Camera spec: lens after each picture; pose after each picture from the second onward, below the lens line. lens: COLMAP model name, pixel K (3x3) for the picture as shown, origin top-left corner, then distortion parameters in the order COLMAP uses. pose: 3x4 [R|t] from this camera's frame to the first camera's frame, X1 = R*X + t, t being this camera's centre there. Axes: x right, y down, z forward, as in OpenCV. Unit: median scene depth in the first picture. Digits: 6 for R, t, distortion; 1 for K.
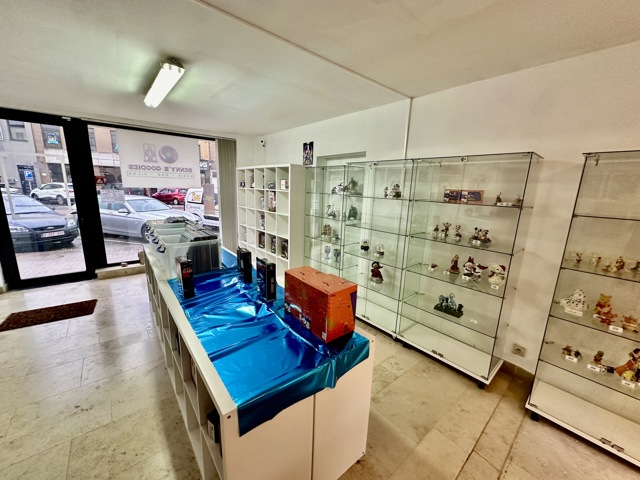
lens RADIAL K [[253.3, 0, 319.1], [0, 253.3, 240.9], [0, 0, 1]] dist [-0.006020, 0.001033]
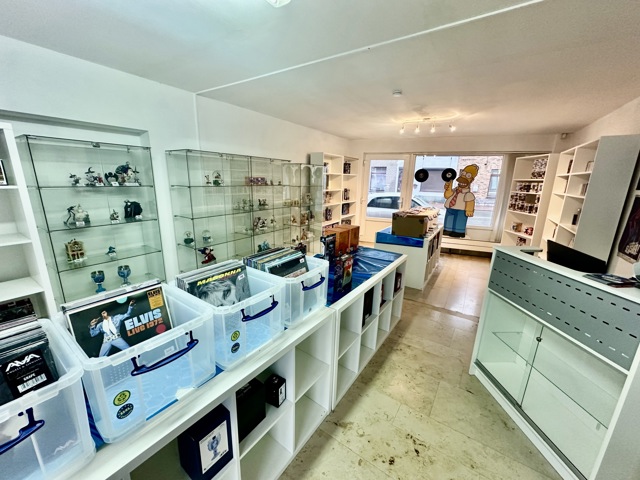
lens RADIAL K [[253.3, 0, 318.2], [0, 253.3, 240.4], [0, 0, 1]] dist [-0.006020, 0.001033]
pose [[-0.246589, -0.260592, 0.933427, -1.107184], [0.174970, 0.935370, 0.307358, -0.240408], [-0.953194, 0.239113, -0.185056, 0.970981]]
